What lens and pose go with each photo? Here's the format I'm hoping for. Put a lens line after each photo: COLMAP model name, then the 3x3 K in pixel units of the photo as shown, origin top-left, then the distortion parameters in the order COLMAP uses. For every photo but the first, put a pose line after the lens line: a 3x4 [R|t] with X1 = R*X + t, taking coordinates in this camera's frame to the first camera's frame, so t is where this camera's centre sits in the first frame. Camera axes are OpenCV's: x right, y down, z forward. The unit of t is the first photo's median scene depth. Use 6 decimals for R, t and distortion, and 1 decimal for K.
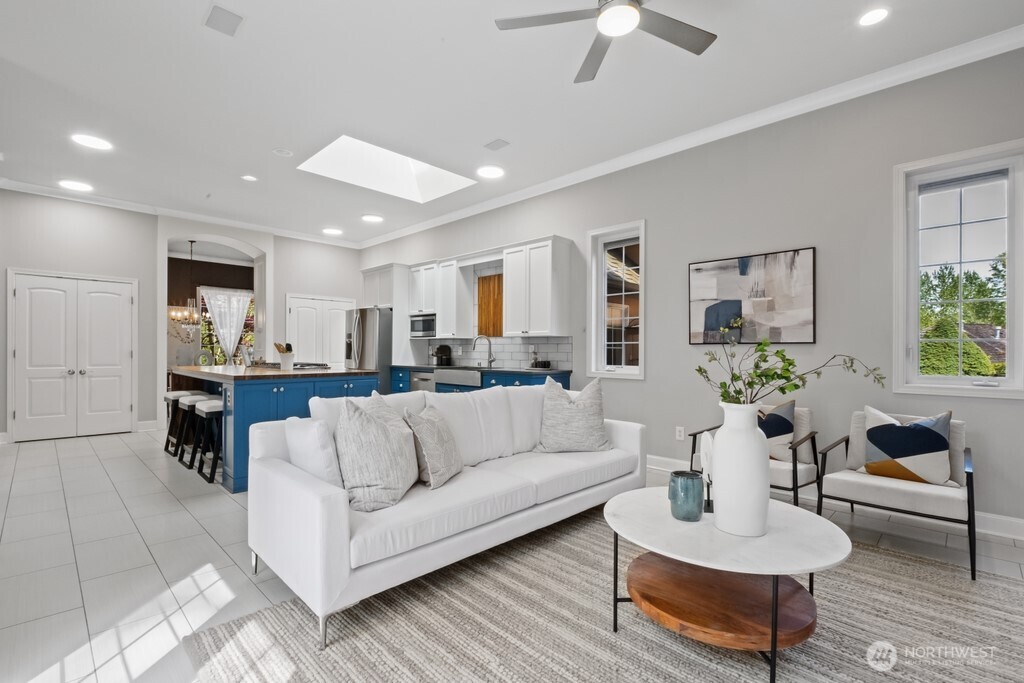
lens RADIAL K [[459.3, 0, 505.2], [0, 459.3, 348.2], [0, 0, 1]] dist [0.001876, 0.000278]
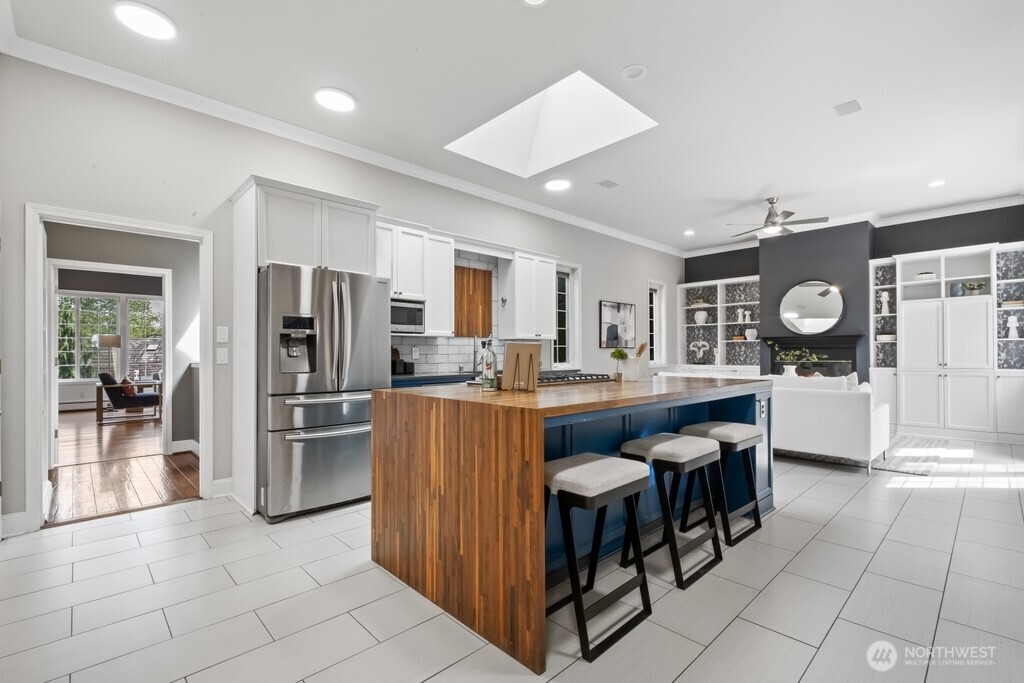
lens RADIAL K [[459.3, 0, 505.2], [0, 459.3, 348.2], [0, 0, 1]] dist [0.001876, 0.000278]
pose [[0.031281, 0.005882, 0.999493, -1.110908], [0.000505, 0.999982, -0.005901, 0.002308], [-0.999511, 0.000689, 0.031277, 1.098205]]
